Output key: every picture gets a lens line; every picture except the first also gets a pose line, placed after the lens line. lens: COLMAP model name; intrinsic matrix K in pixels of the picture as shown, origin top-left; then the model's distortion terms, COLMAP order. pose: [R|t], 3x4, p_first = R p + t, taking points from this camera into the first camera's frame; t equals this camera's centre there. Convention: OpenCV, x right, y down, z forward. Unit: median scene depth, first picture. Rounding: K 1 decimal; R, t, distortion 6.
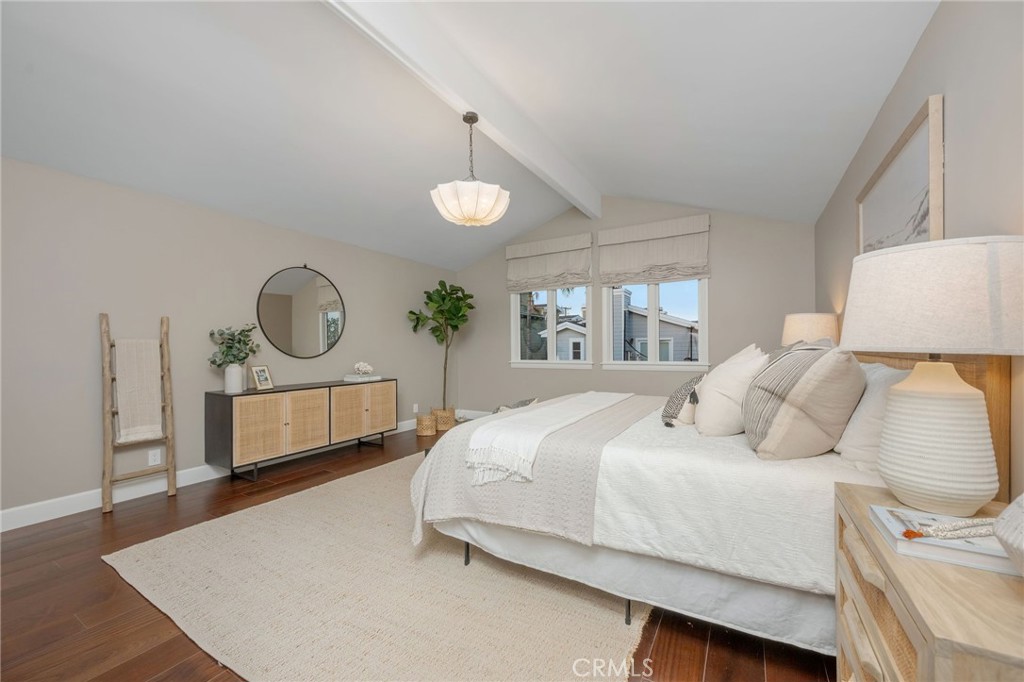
lens RADIAL K [[398.7, 0, 515.5], [0, 398.7, 348.3], [0, 0, 1]] dist [0.001581, 0.000074]
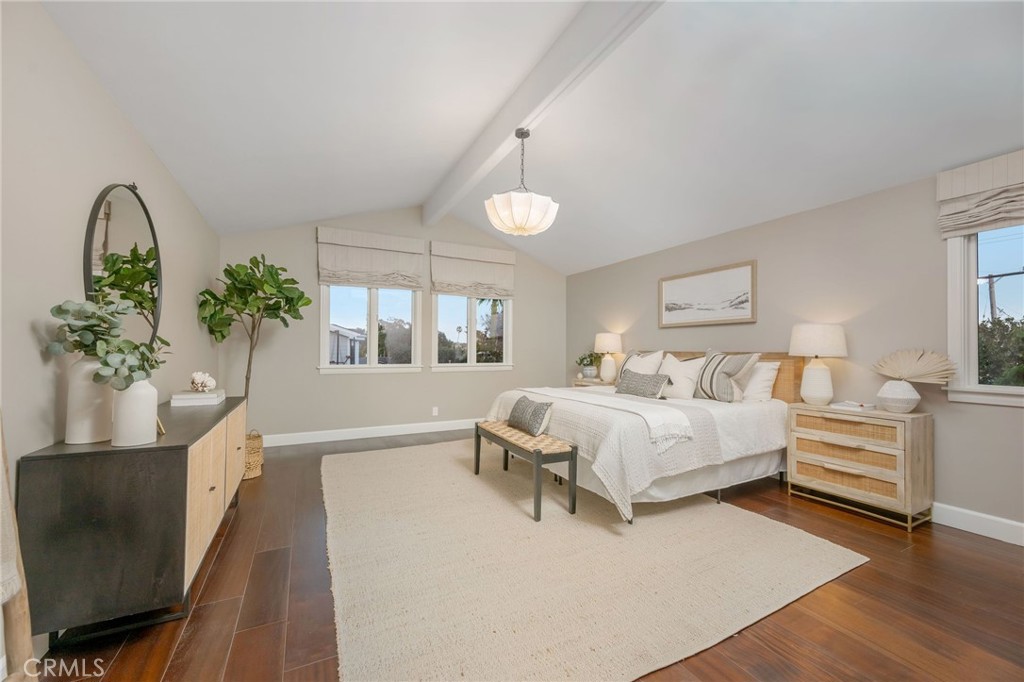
lens RADIAL K [[398.7, 0, 515.5], [0, 398.7, 348.3], [0, 0, 1]] dist [0.001581, 0.000074]
pose [[0.532244, 0.018357, 0.846392, -0.863480], [-0.010156, 0.999831, -0.015298, 0.006794], [-0.846530, -0.000454, 0.532341, 0.396160]]
